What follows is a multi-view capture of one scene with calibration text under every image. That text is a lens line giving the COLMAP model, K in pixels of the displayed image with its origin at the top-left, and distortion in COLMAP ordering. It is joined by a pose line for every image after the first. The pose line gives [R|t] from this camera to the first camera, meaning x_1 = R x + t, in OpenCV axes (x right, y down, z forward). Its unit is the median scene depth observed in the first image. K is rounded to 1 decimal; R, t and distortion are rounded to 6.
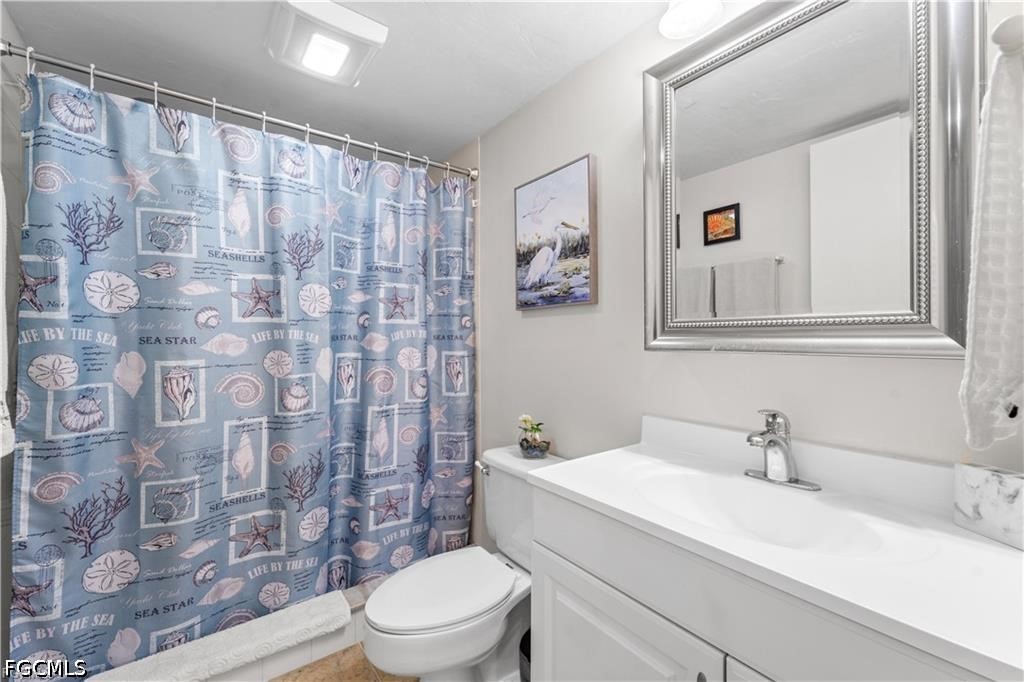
lens RADIAL K [[419.0, 0, 512.8], [0, 419.0, 334.2], [0, 0, 1]] dist [-0.000506, -0.000380]
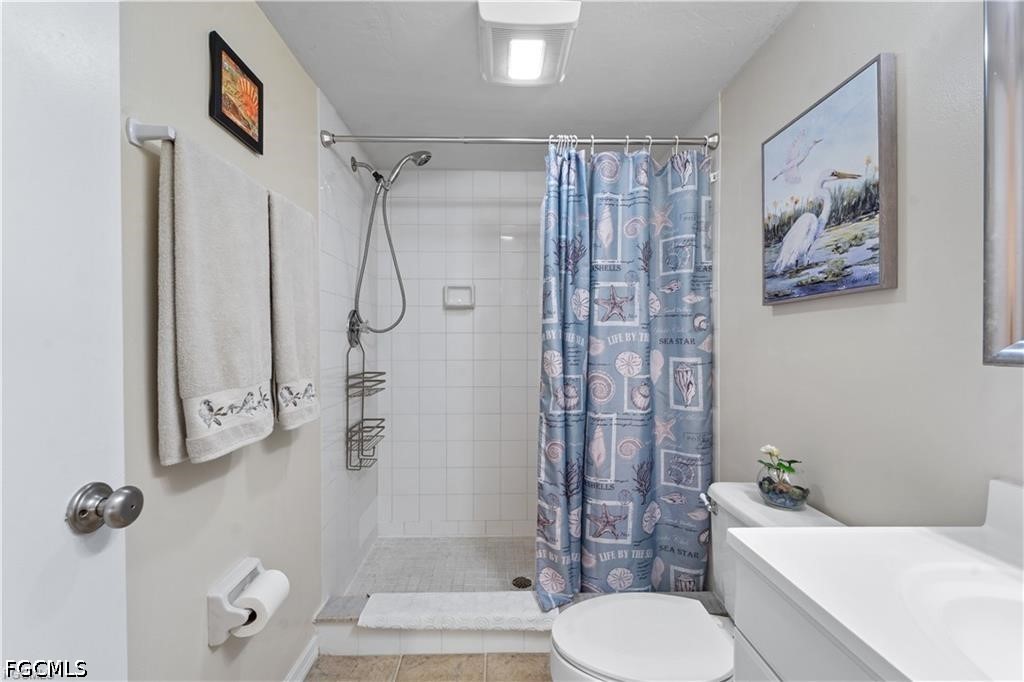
lens RADIAL K [[421.2, 0, 513.5], [0, 421.2, 342.8], [0, 0, 1]] dist [-0.000746, -0.000321]
pose [[0.807231, 0.004023, -0.590222, 0.090121], [0.001906, 0.999954, 0.009422, 0.002370], [0.590232, -0.008731, 0.807186, 0.117692]]
